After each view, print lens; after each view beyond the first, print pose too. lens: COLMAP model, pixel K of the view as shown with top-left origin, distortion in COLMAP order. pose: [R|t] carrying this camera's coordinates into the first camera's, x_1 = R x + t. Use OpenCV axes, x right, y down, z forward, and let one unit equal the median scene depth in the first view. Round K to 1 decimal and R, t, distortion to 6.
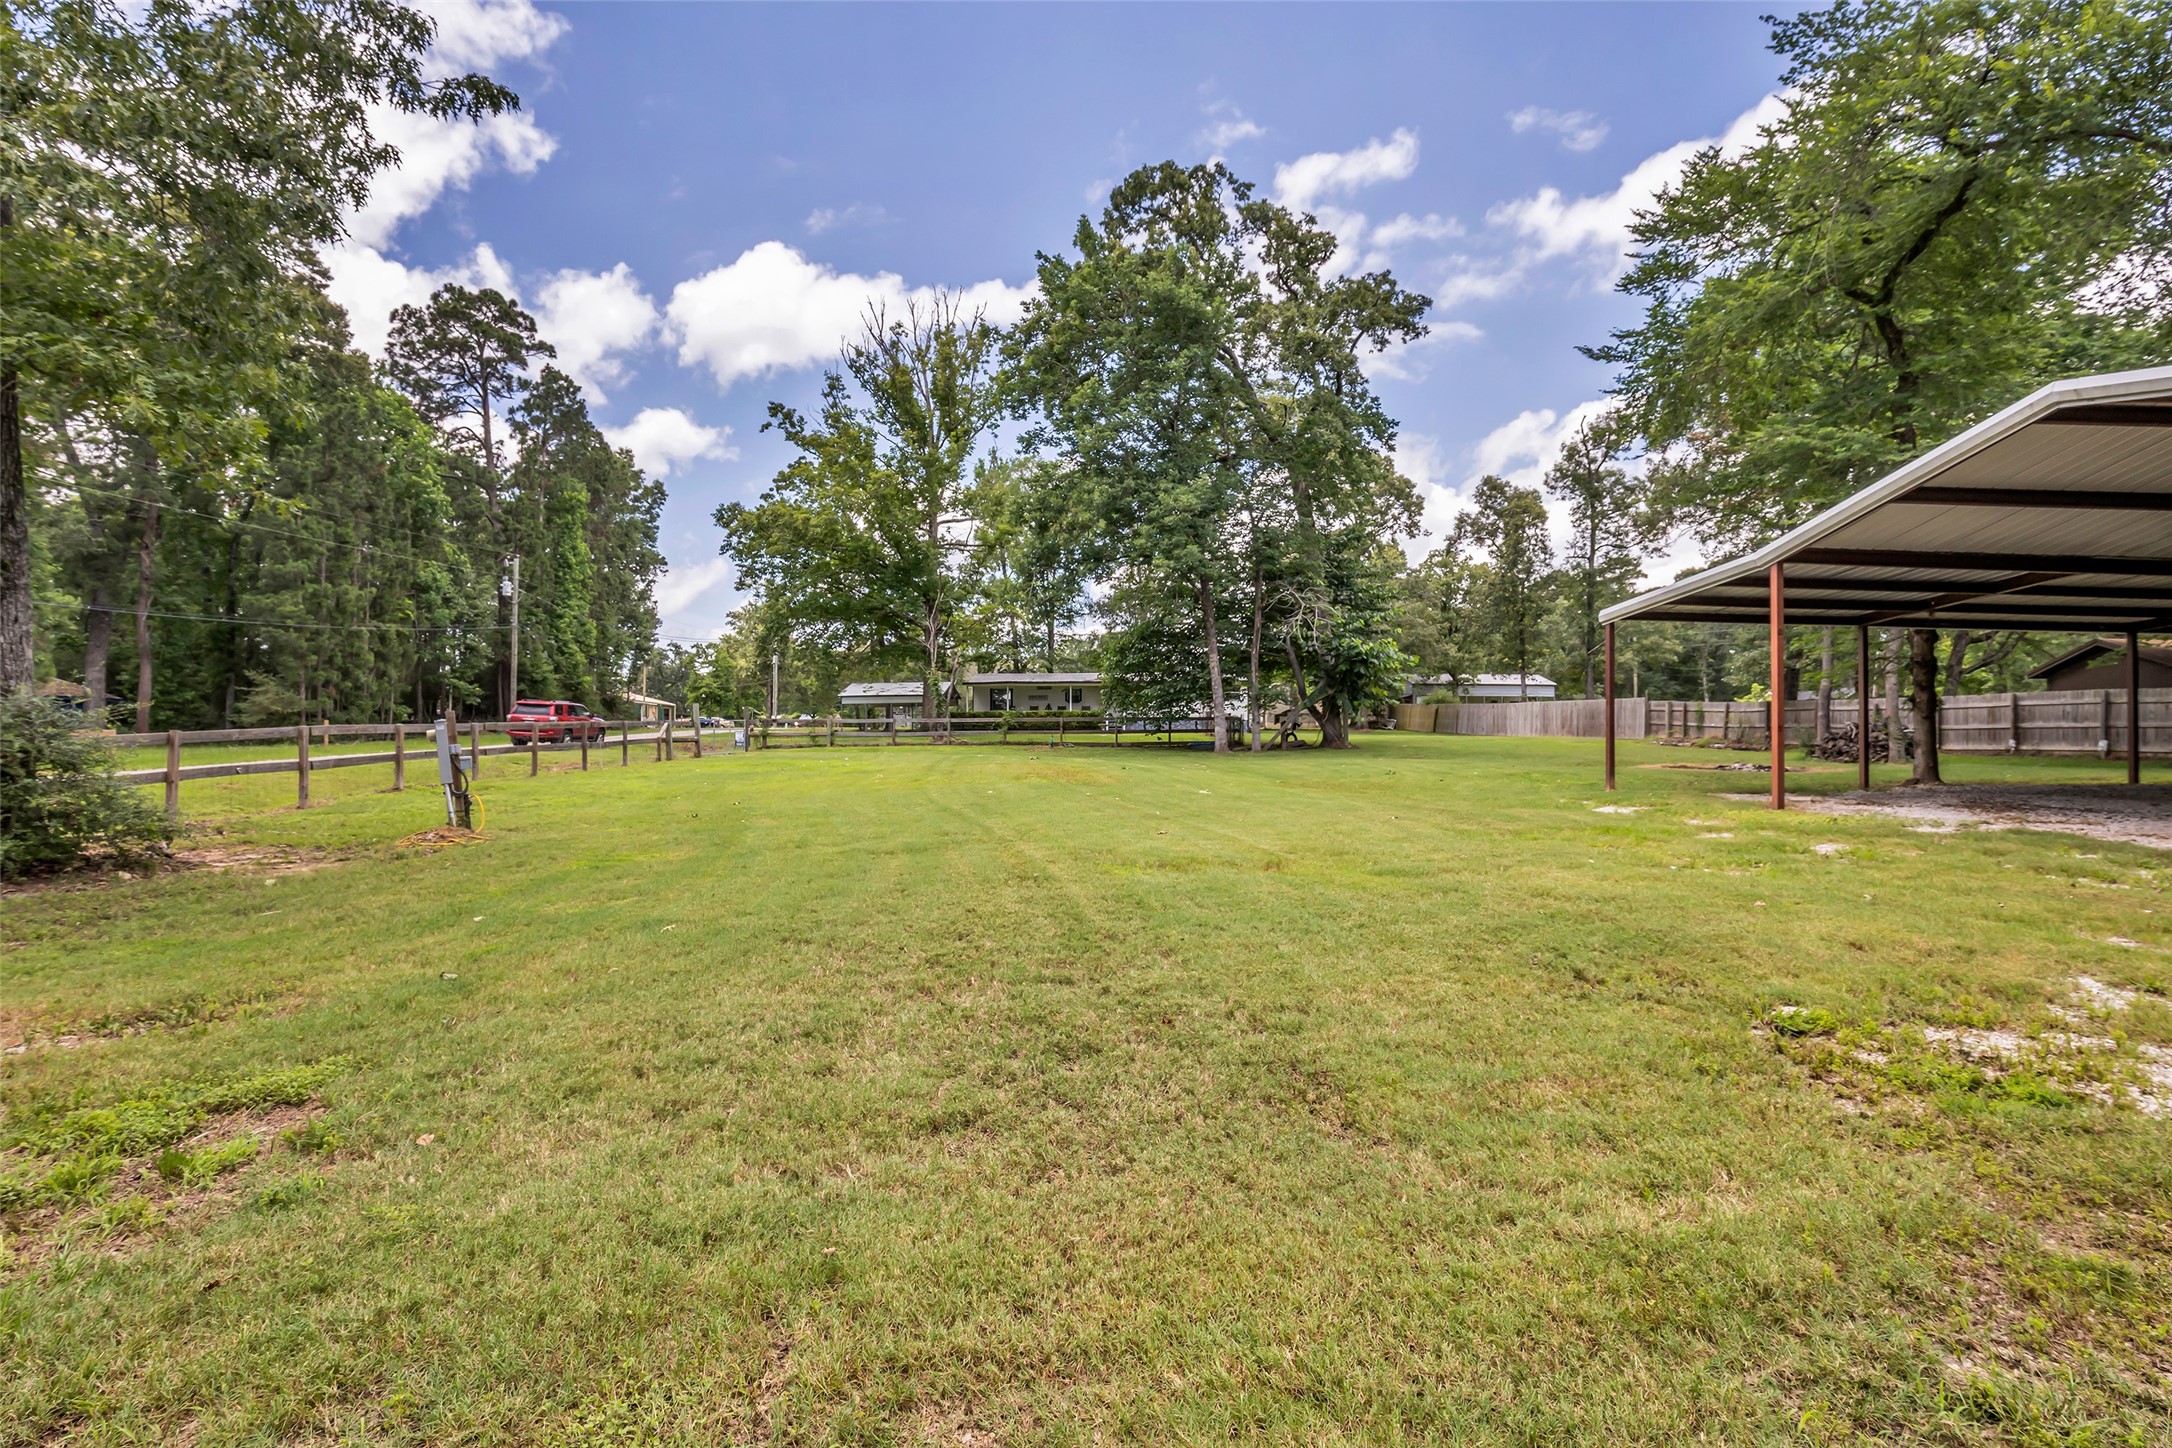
lens RADIAL K [[1007.9, 0, 1071.5], [0, 1007.9, 724.0], [0, 0, 1]] dist [-0.013223, 0.001434]
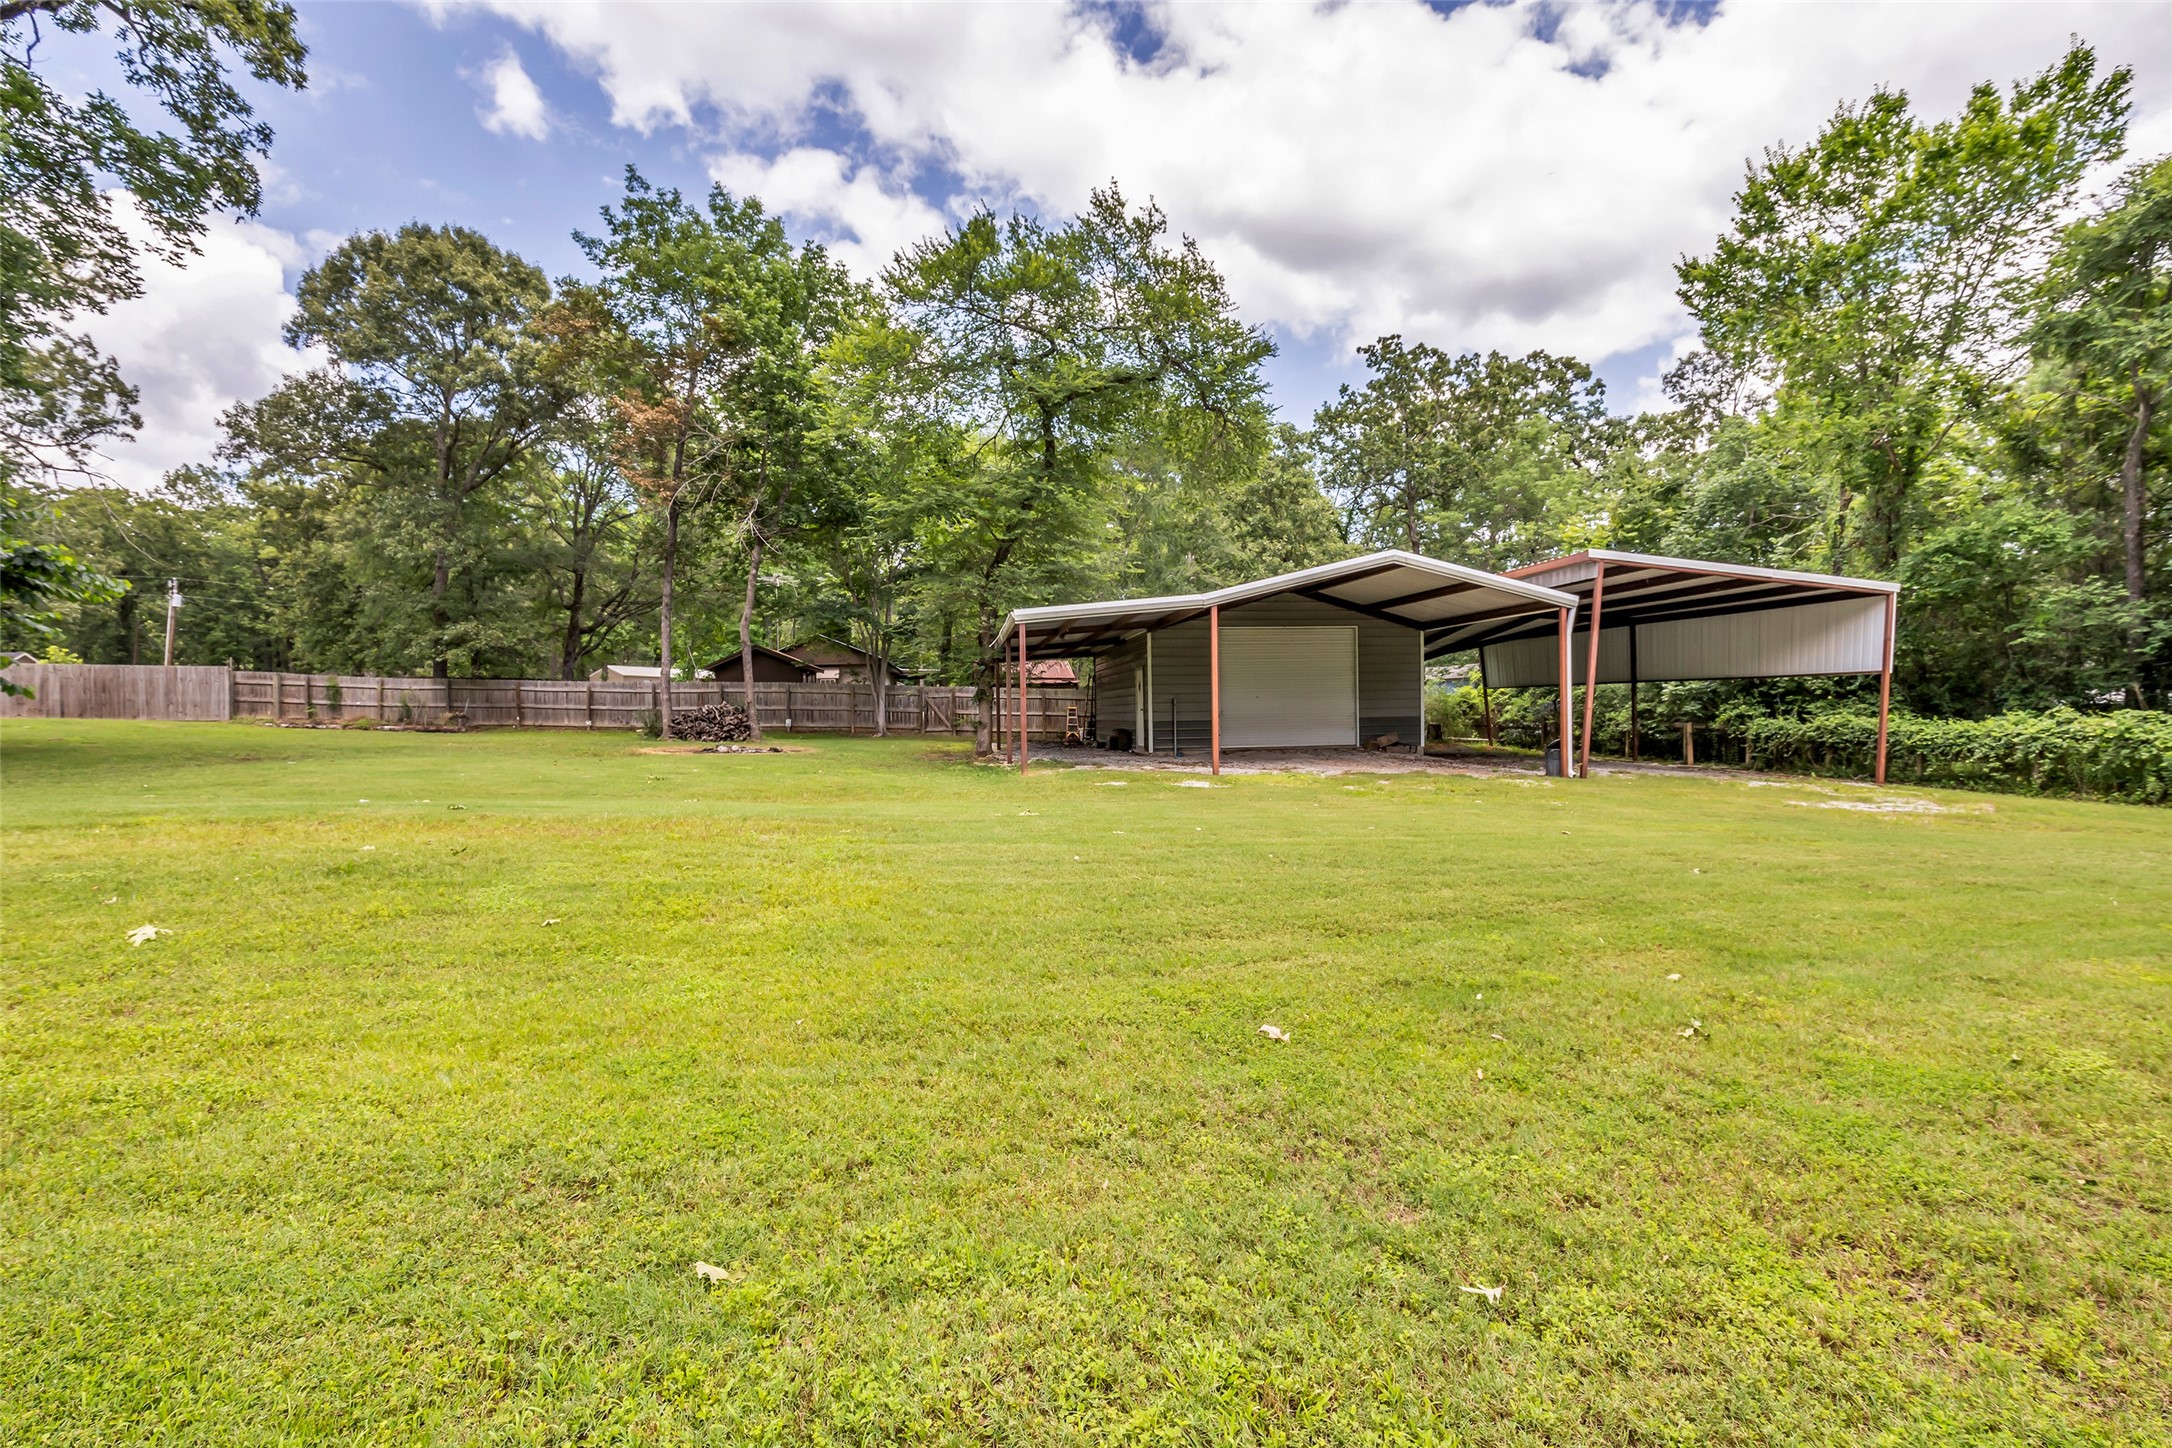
lens RADIAL K [[1007.9, 0, 1104.8], [0, 1007.9, 740.4], [0, 0, 1]] dist [-0.013223, 0.001434]
pose [[-0.057117, -0.039383, 0.997590, -0.253861], [-0.010011, 0.999194, 0.038873, -0.007892], [-0.998317, -0.007766, -0.057466, 0.436882]]
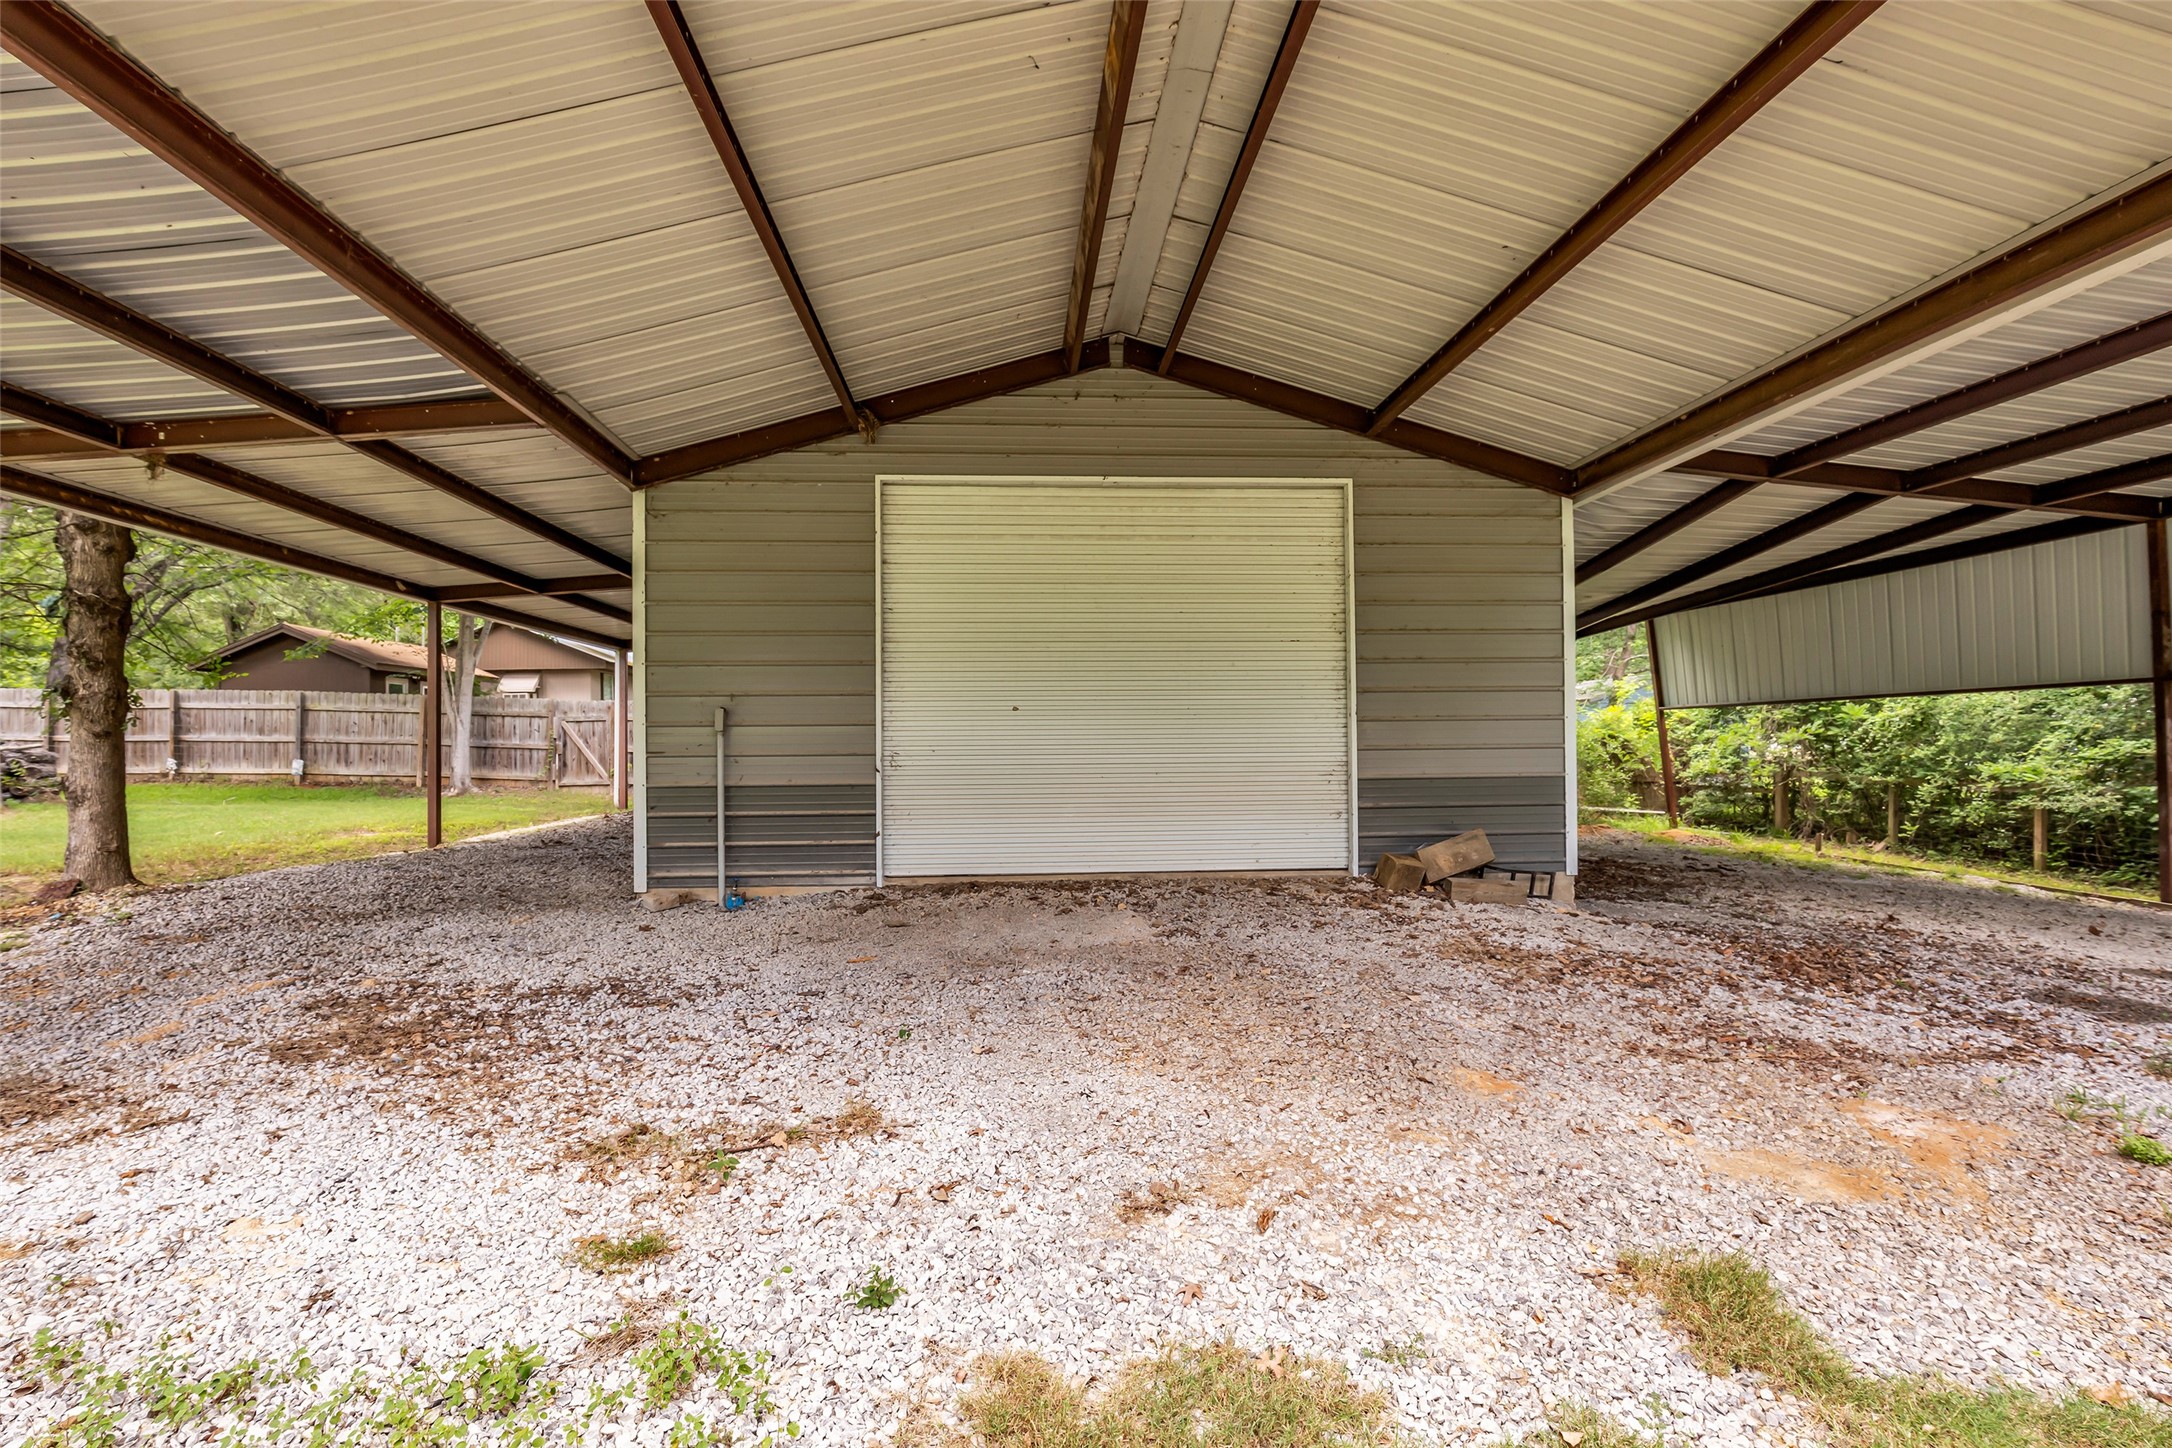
lens RADIAL K [[1007.9, 0, 1064.4], [0, 1007.9, 726.8], [0, 0, 1]] dist [-0.013223, 0.001434]
pose [[0.034546, 0.014757, 0.999294, 0.214264], [-0.016395, 0.999765, -0.014198, -0.004517], [-0.999269, -0.015893, 0.034780, 0.276660]]
